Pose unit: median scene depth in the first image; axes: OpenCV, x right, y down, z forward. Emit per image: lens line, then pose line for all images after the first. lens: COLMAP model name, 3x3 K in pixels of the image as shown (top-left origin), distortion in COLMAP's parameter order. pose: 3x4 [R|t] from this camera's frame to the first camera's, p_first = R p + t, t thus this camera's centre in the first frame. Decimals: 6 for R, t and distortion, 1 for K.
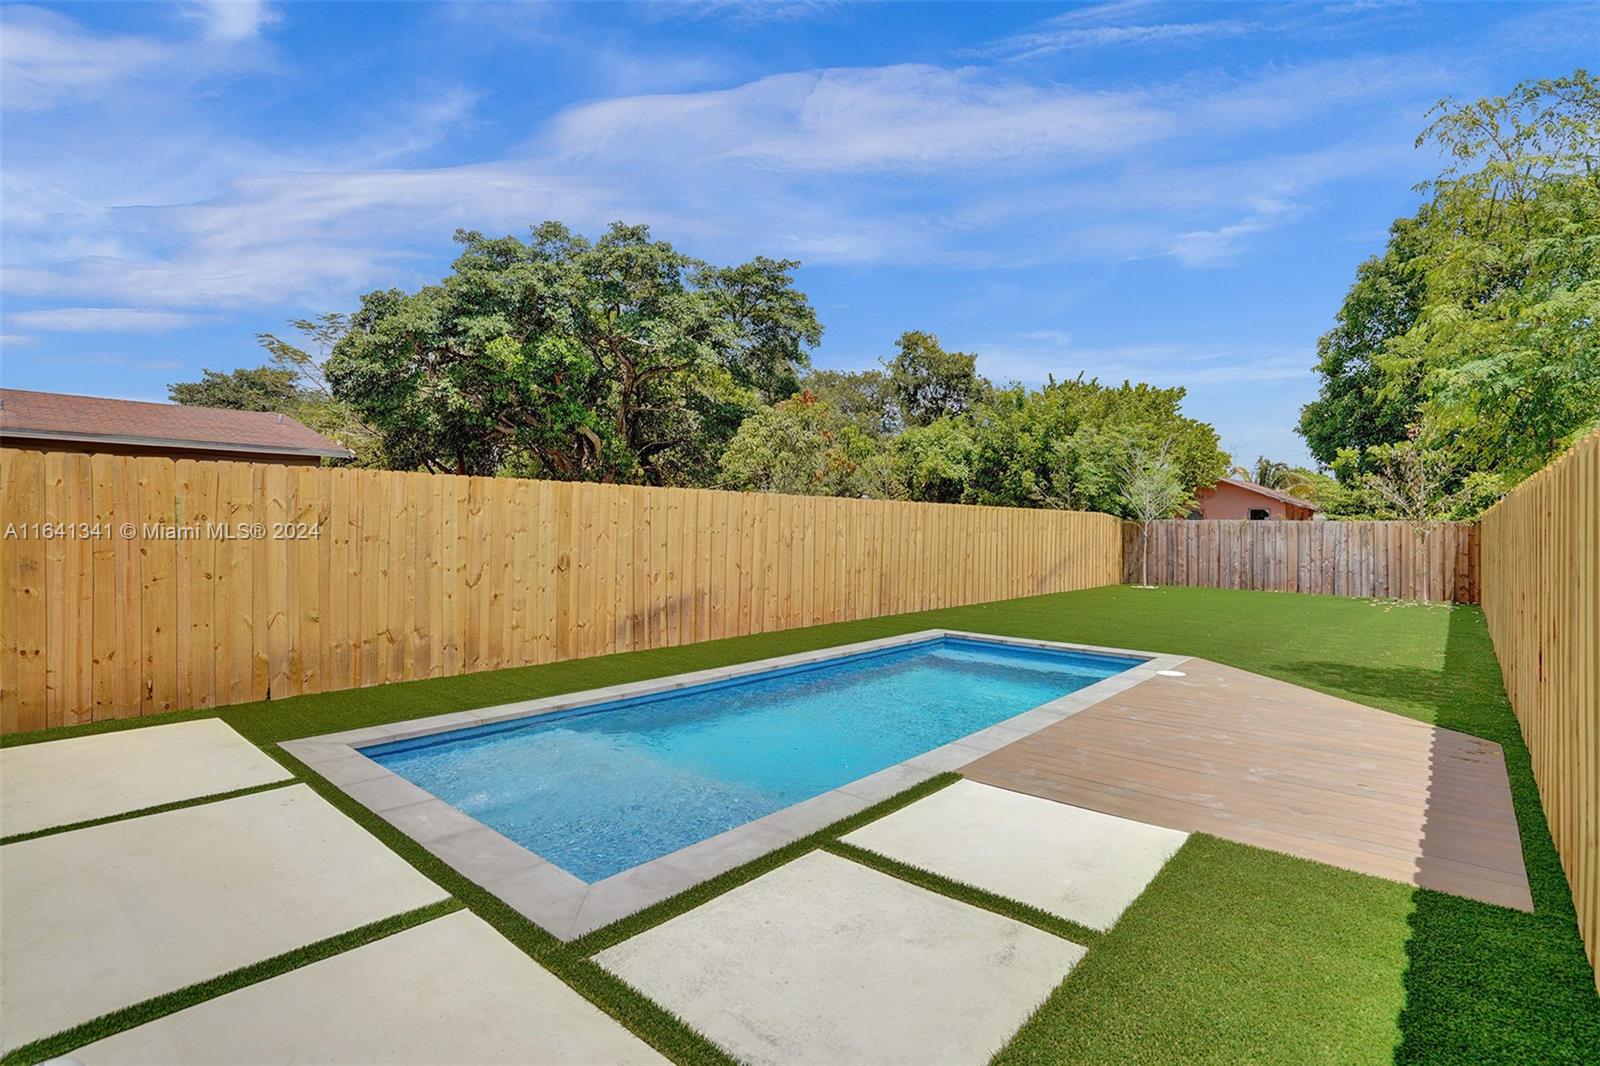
lens RADIAL K [[790.0, 0, 779.0], [0, 790.0, 539.7], [0, 0, 1]] dist [-0.075323, 0.029532]
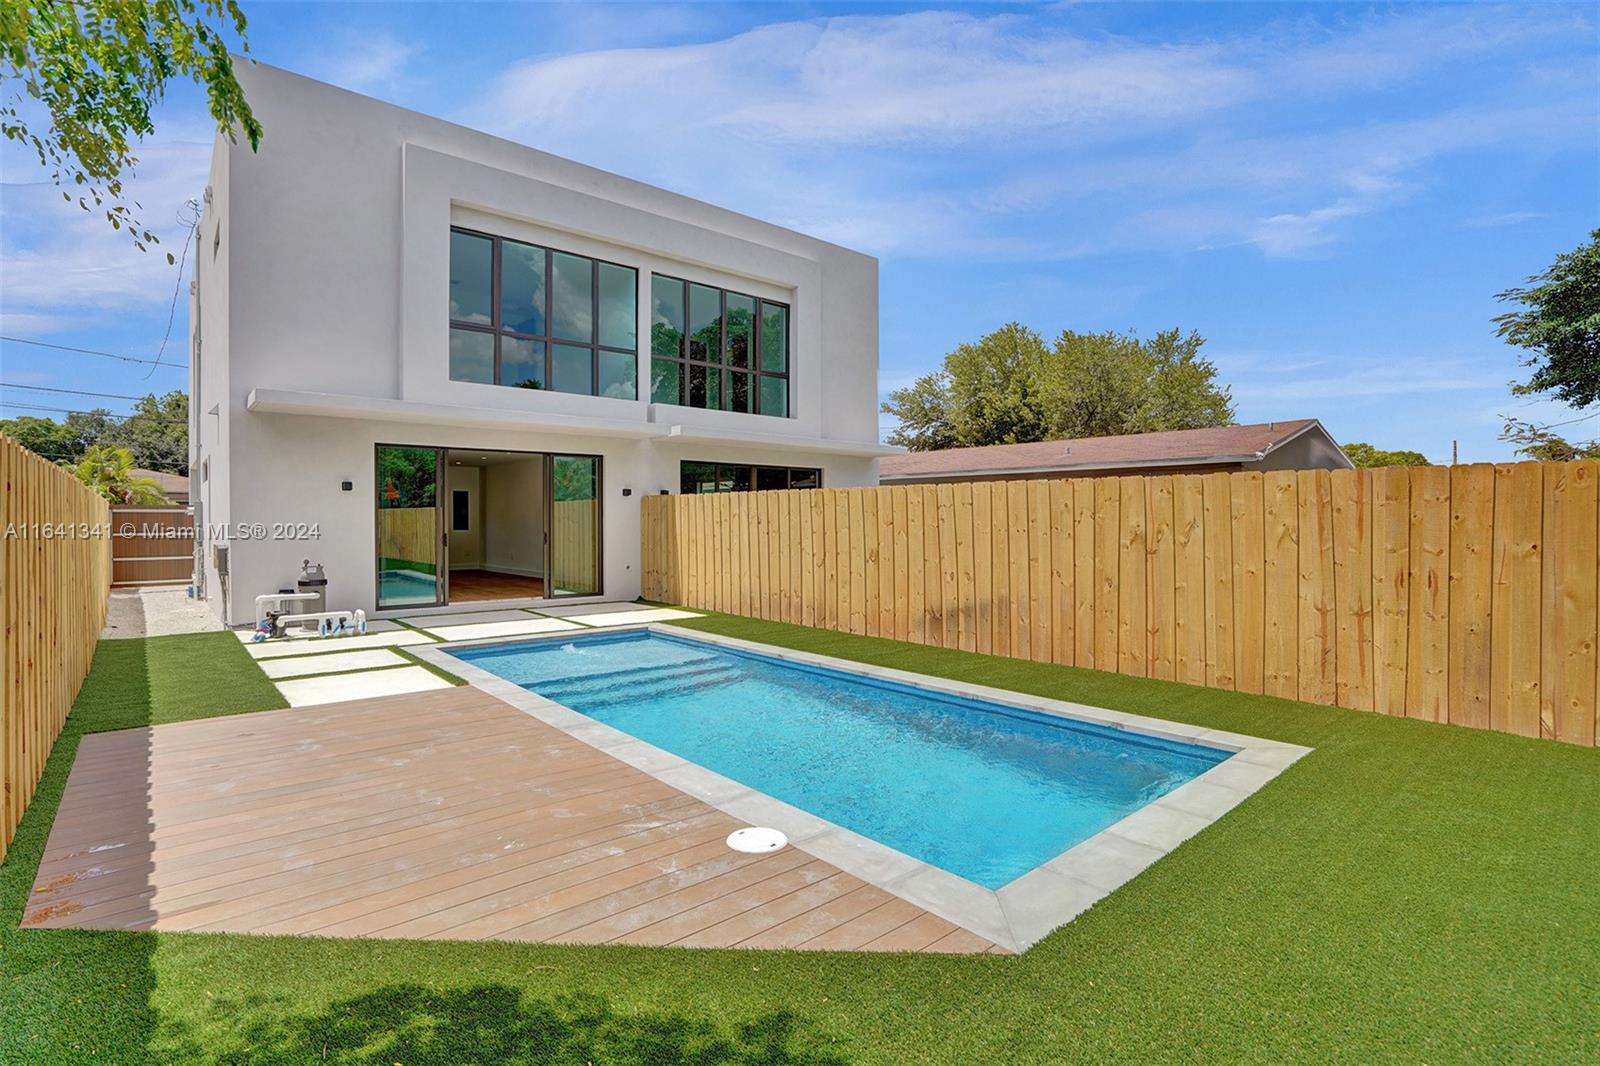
lens RADIAL K [[765.0, 0, 789.2], [0, 765.0, 533.7], [0, 0, 1]] dist [-0.062012, 0.027007]
pose [[-0.138255, 0.003508, -0.990390, 1.252872], [-0.020239, 0.999775, 0.006366, -0.009626], [0.990190, 0.020925, -0.138153, 1.440469]]
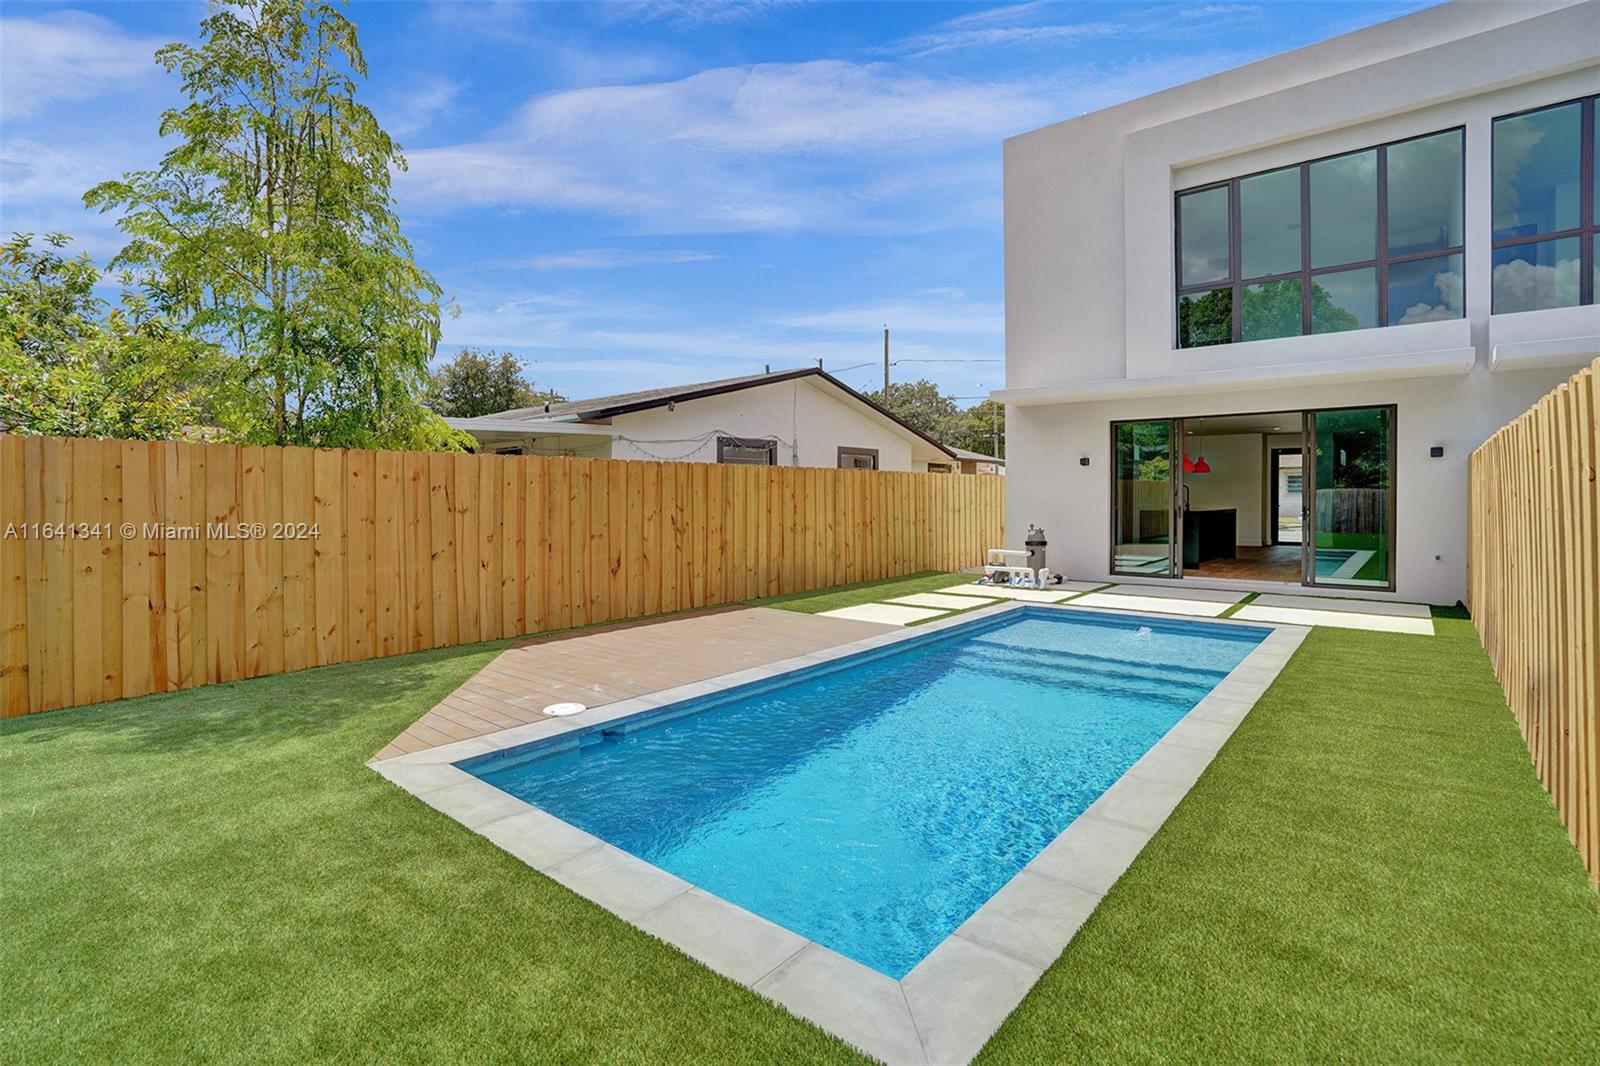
lens RADIAL K [[756.8, 0, 793.2], [0, 756.8, 514.1], [0, 0, 1]] dist [-0.060855, 0.024464]
pose [[-0.999677, -0.010716, -0.023053, 0.438362], [-0.011769, 0.998871, 0.046032, -0.034222], [0.022534, 0.046289, -0.998674, 2.192190]]
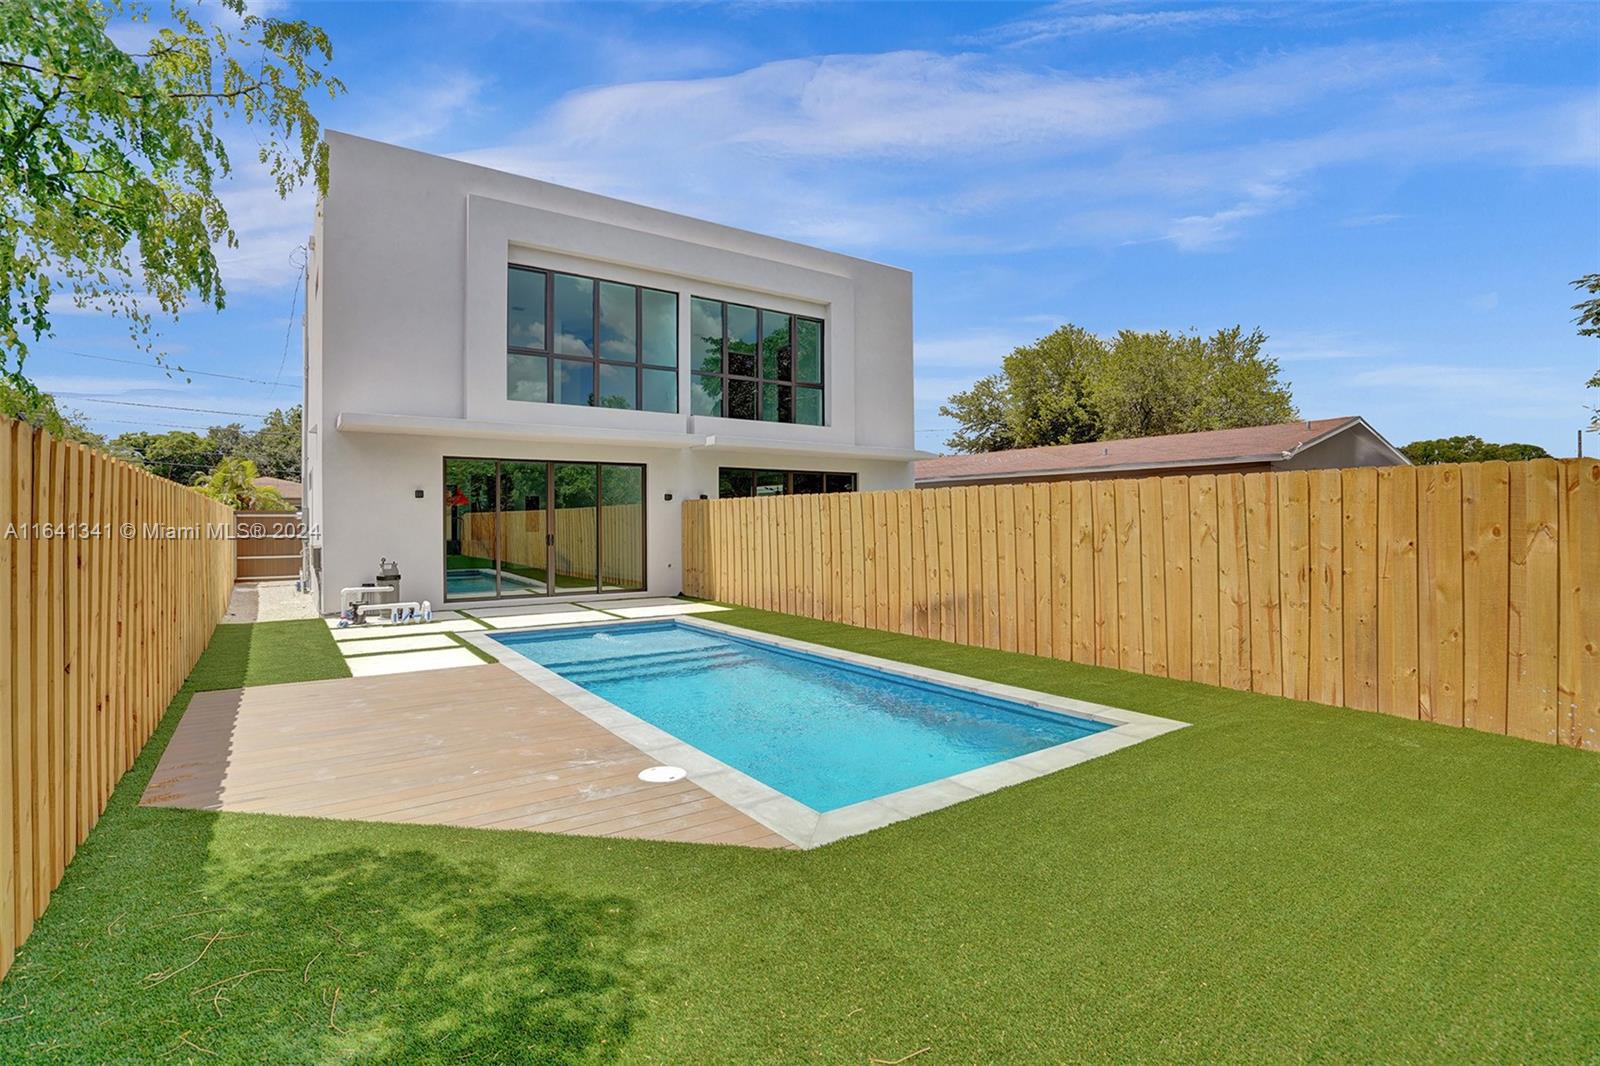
lens RADIAL K [[758.3, 0, 796.5], [0, 758.3, 521.6], [0, 0, 1]] dist [-0.075750, 0.039840]
pose [[-0.235937, -0.012300, -0.971691, 1.369394], [-0.016393, 0.999828, -0.008676, -0.013898], [0.971630, 0.013882, -0.236098, 1.640534]]
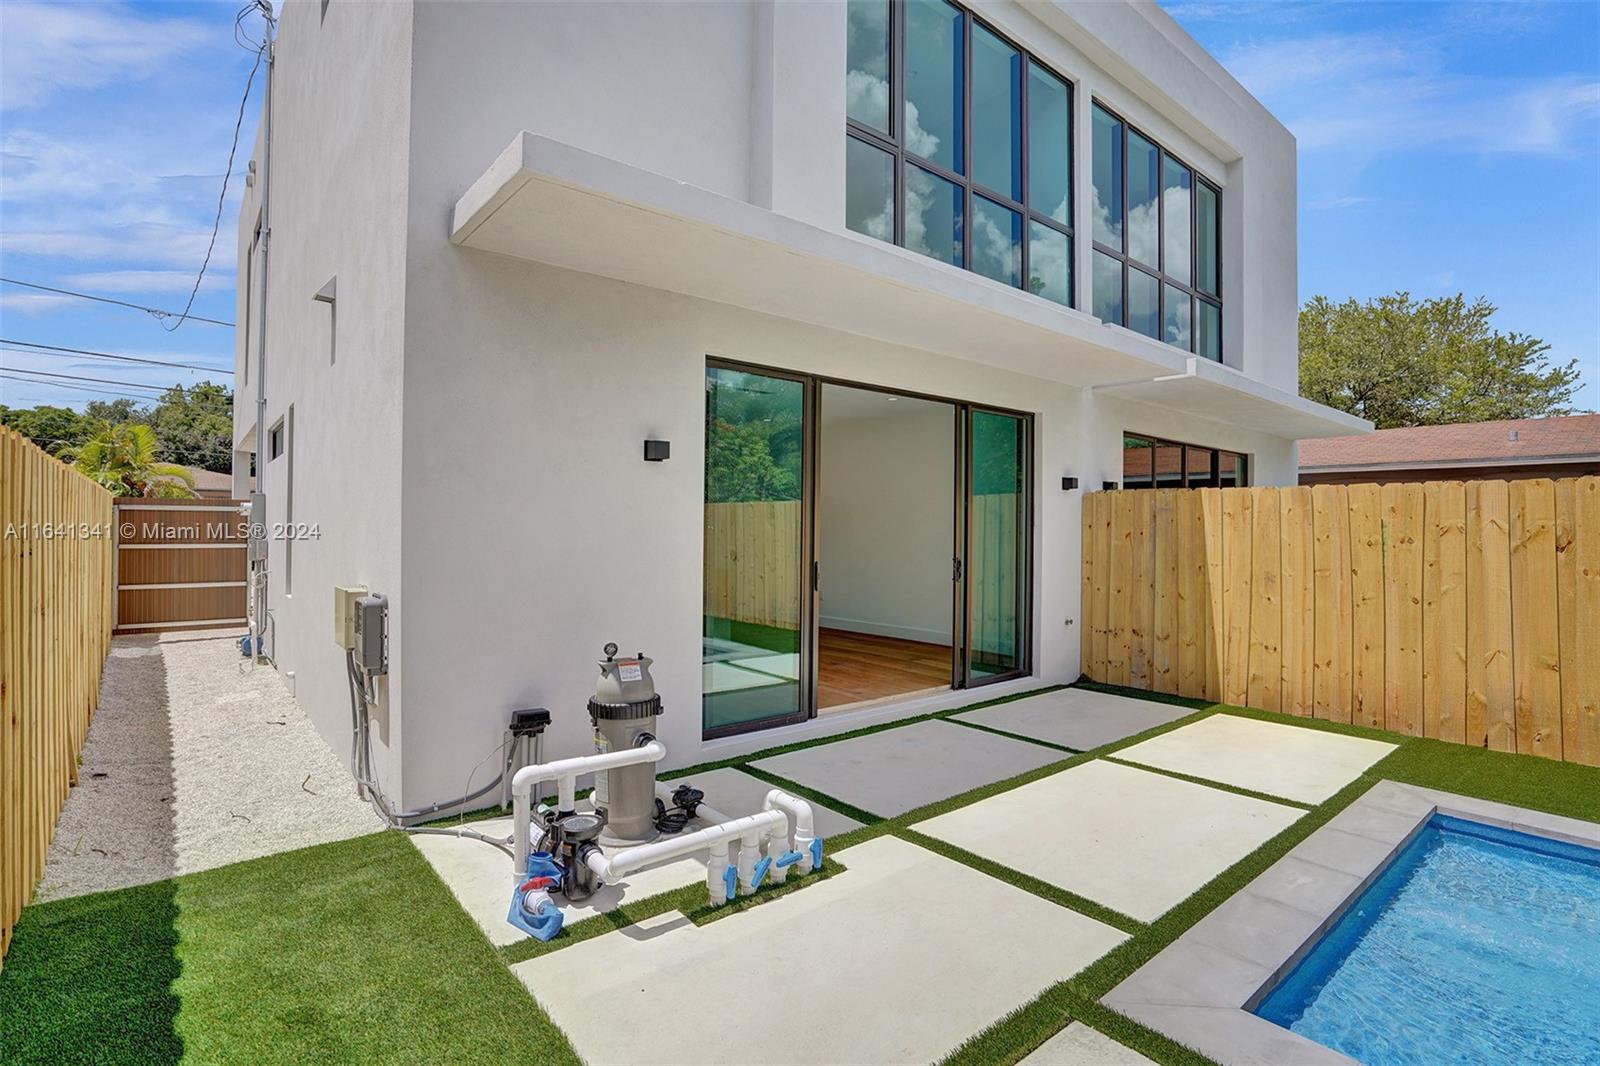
lens RADIAL K [[767.3, 0, 792.6], [0, 767.3, 526.1], [0, 0, 1]] dist [-0.062837, 0.027672]
pose [[-0.155102, -0.016525, -0.987760, 0.324959], [-0.031373, 0.999438, -0.011794, -0.011628], [0.987400, 0.029160, -0.155534, 0.366815]]
